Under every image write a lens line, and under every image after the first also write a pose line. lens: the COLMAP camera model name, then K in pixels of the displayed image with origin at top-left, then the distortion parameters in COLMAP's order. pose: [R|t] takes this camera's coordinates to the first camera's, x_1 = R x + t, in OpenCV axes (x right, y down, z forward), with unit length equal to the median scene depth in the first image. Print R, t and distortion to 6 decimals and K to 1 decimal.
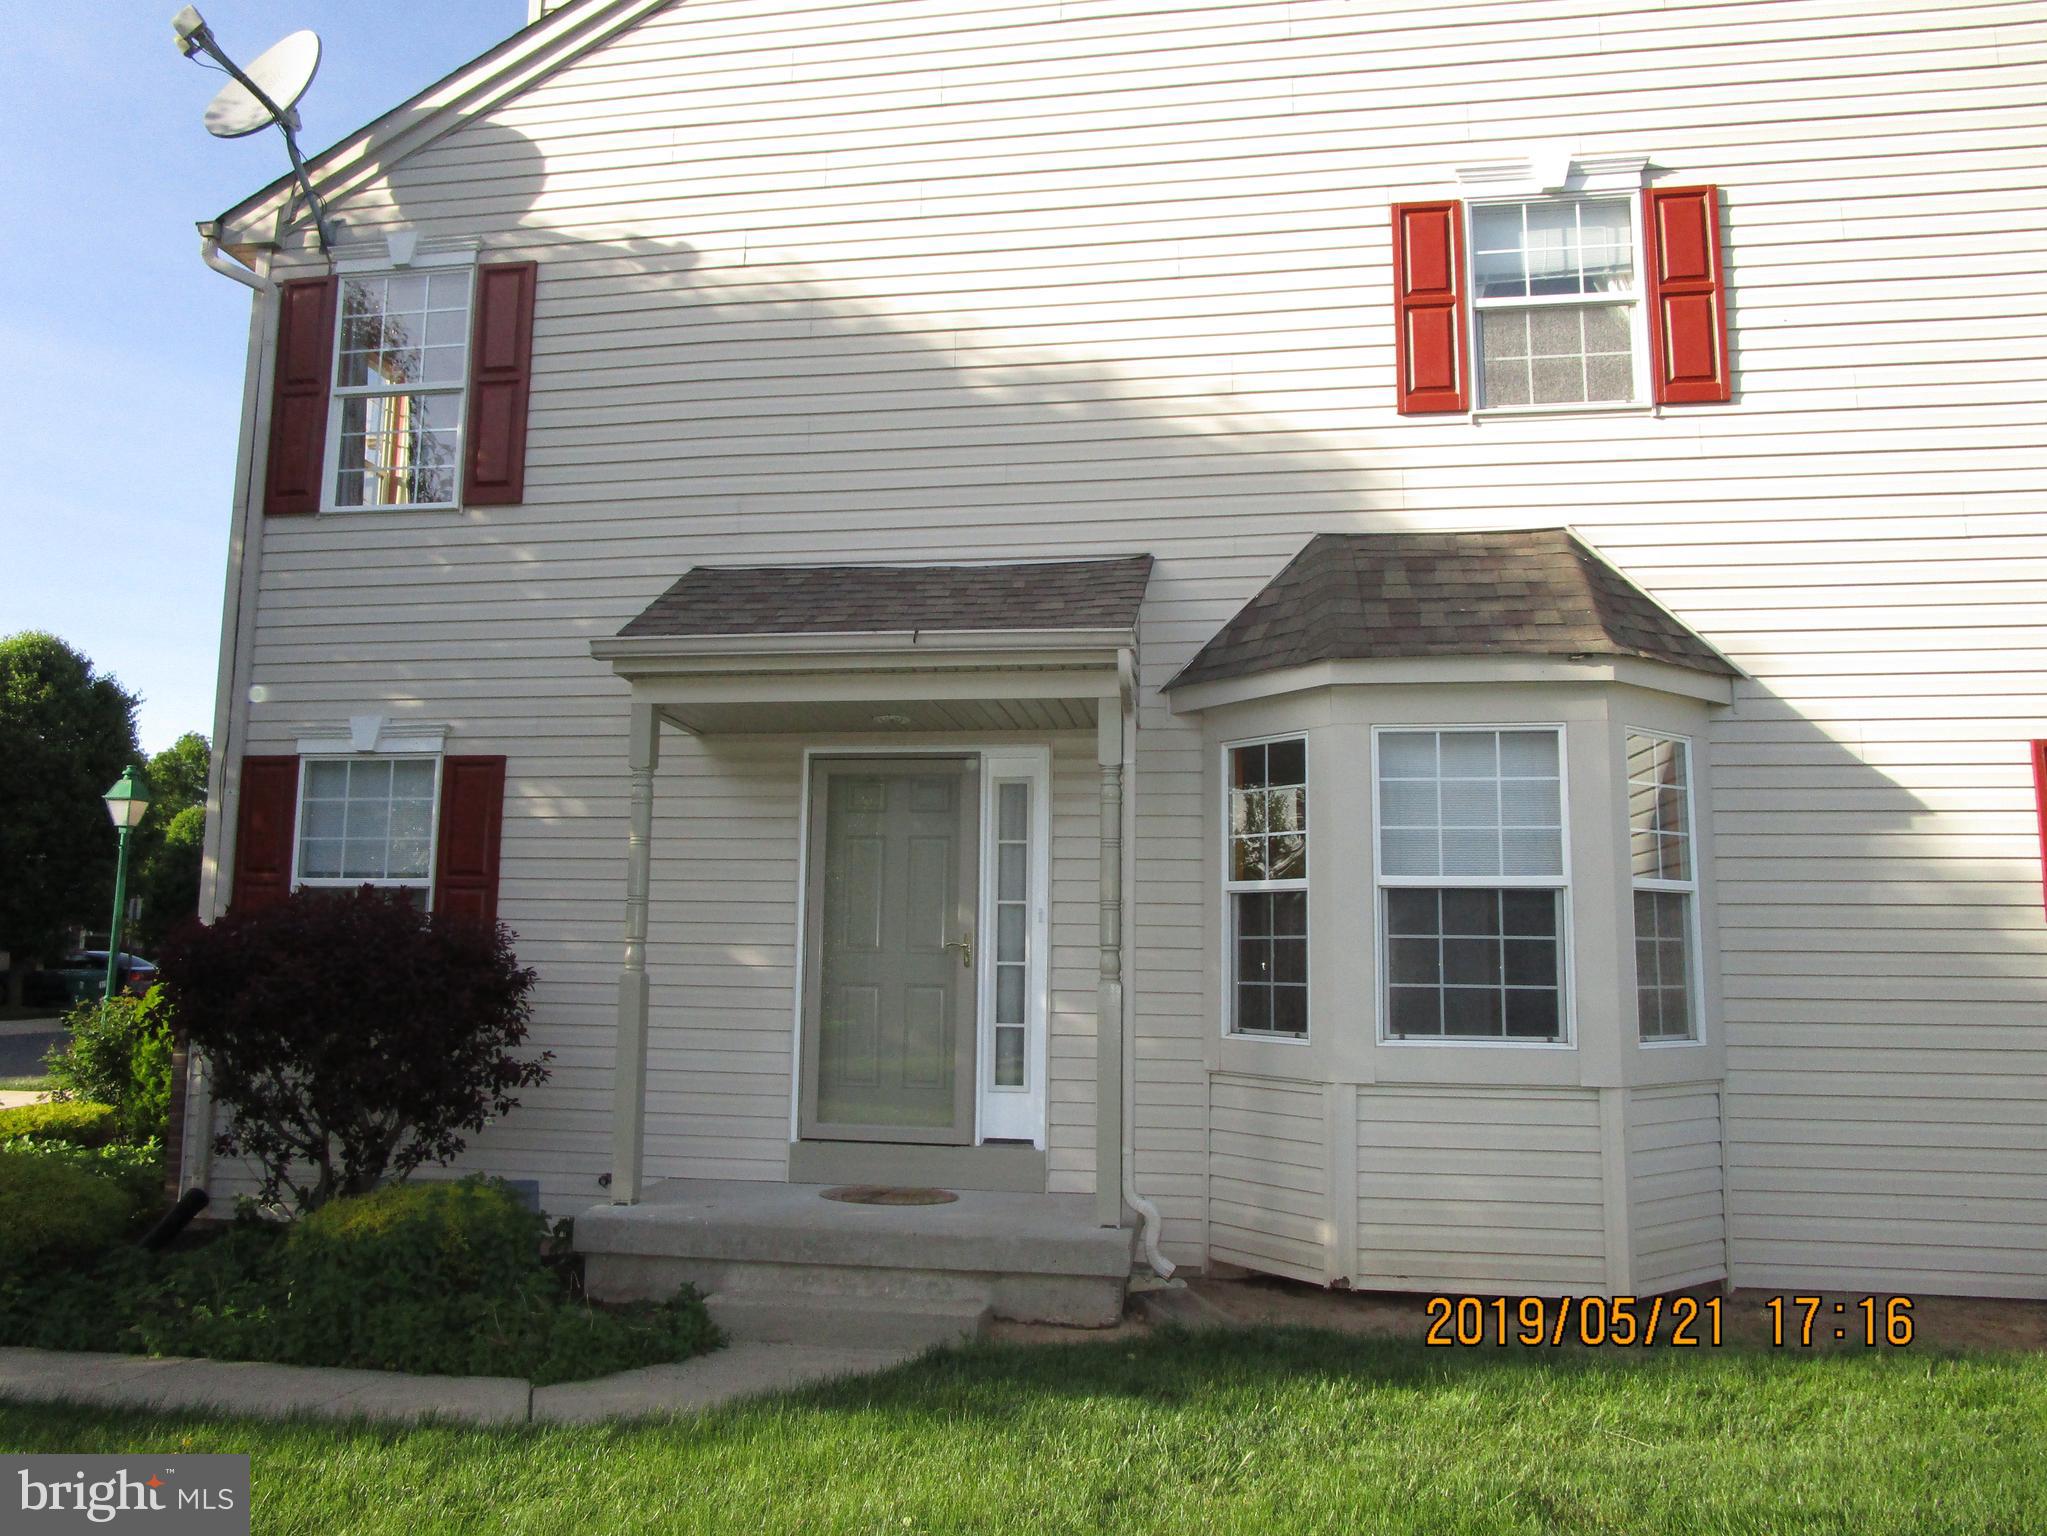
lens RADIAL K [[1516.5, 0, 1026.3], [0, 1516.5, 722.1], [0, 0, 1]] dist [-0.034980, 0.009524]
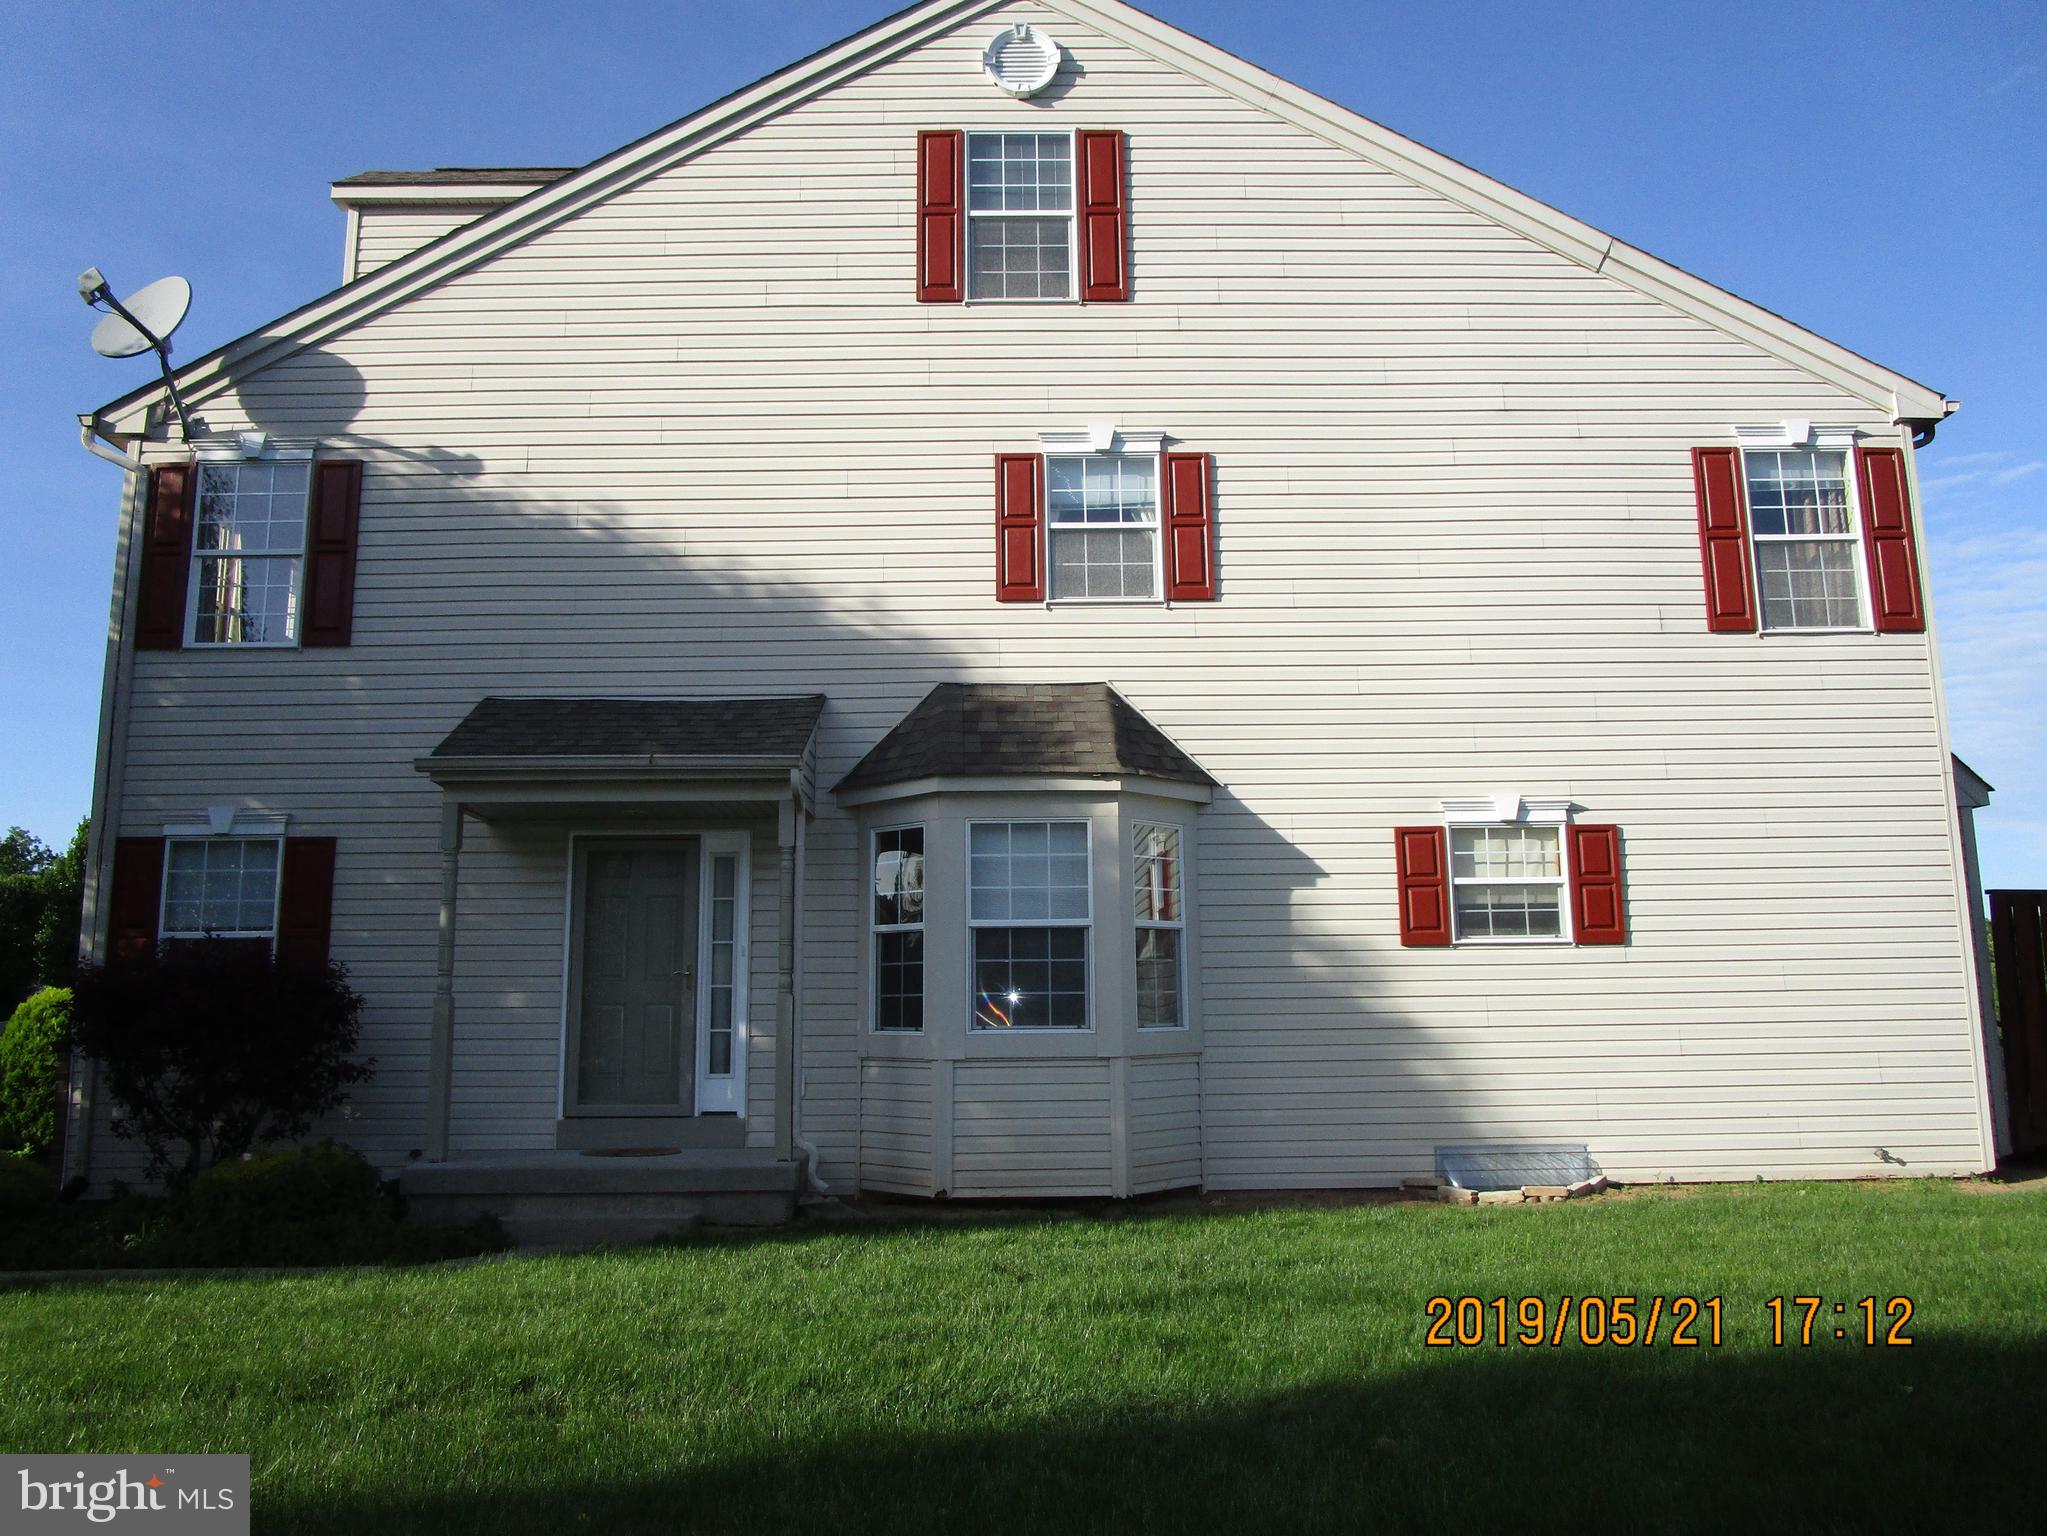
lens RADIAL K [[1416.7, 0, 1023.5], [0, 1416.7, 768.0], [0, 0, 1]] dist [-0.041190, 0.003458]
pose [[0.985392, 0.005399, 0.170214, 0.042215], [-0.003287, 0.999914, -0.012686, -0.027080], [-0.170267, 0.011941, 0.985326, -0.342107]]
